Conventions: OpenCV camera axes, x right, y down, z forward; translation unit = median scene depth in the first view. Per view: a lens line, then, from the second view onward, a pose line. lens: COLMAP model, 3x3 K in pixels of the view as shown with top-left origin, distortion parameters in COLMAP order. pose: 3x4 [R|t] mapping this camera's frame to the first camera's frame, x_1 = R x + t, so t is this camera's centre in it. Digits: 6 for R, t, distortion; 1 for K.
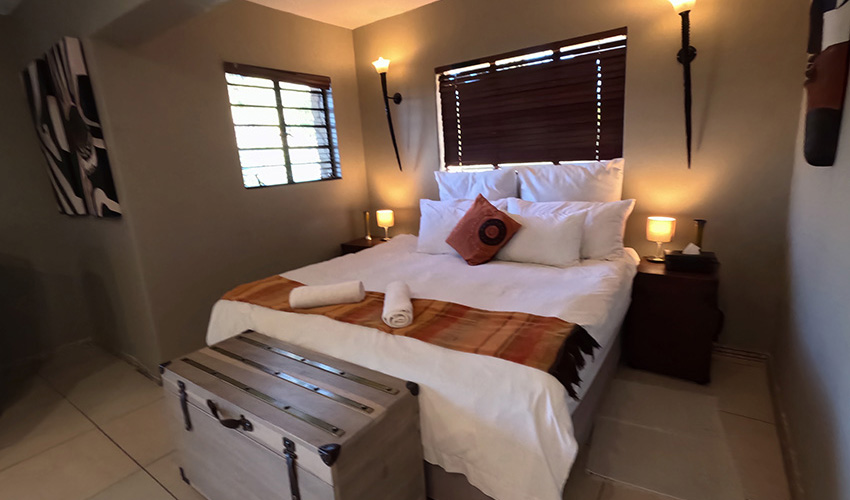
lens RADIAL K [[408.3, 0, 425.0], [0, 408.3, 250.0], [0, 0, 1]] dist [0.002761, -0.000099]
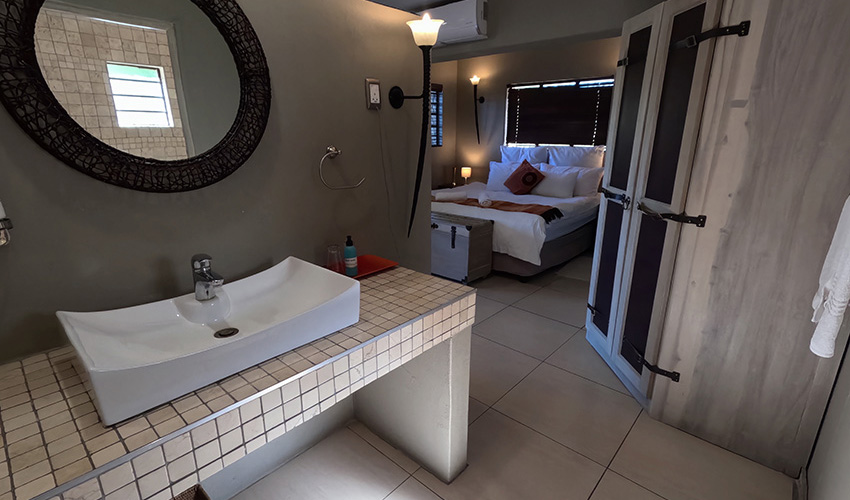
lens RADIAL K [[408.3, 0, 425.0], [0, 408.3, 250.0], [0, 0, 1]] dist [0.002761, -0.000099]
pose [[0.990409, 0.095453, -0.099893, -0.086991], [-0.089199, 0.993870, 0.065310, 0.180984], [0.105515, -0.055774, 0.992852, -0.863049]]
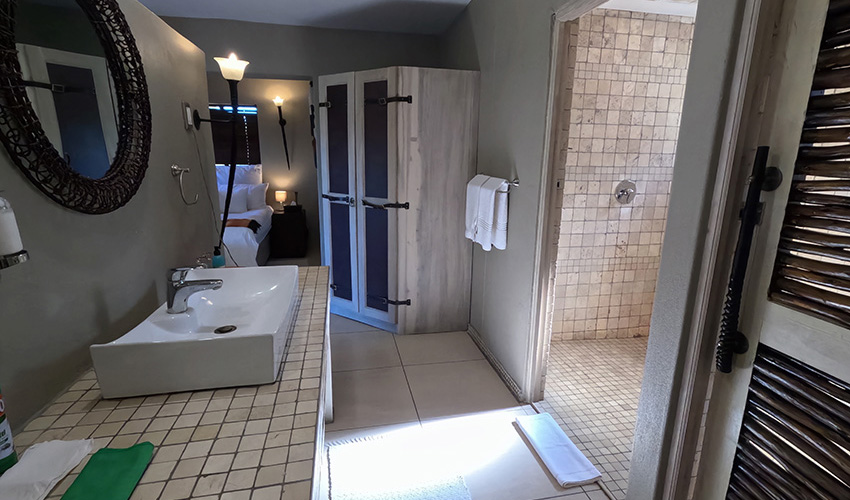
lens RADIAL K [[408.3, 0, 425.0], [0, 408.3, 250.0], [0, 0, 1]] dist [0.002761, -0.000099]
pose [[0.681745, -0.093685, 0.725567, -0.470881], [0.108238, 0.993769, 0.026615, 0.229925], [-0.723539, 0.060389, 0.687637, -0.955536]]
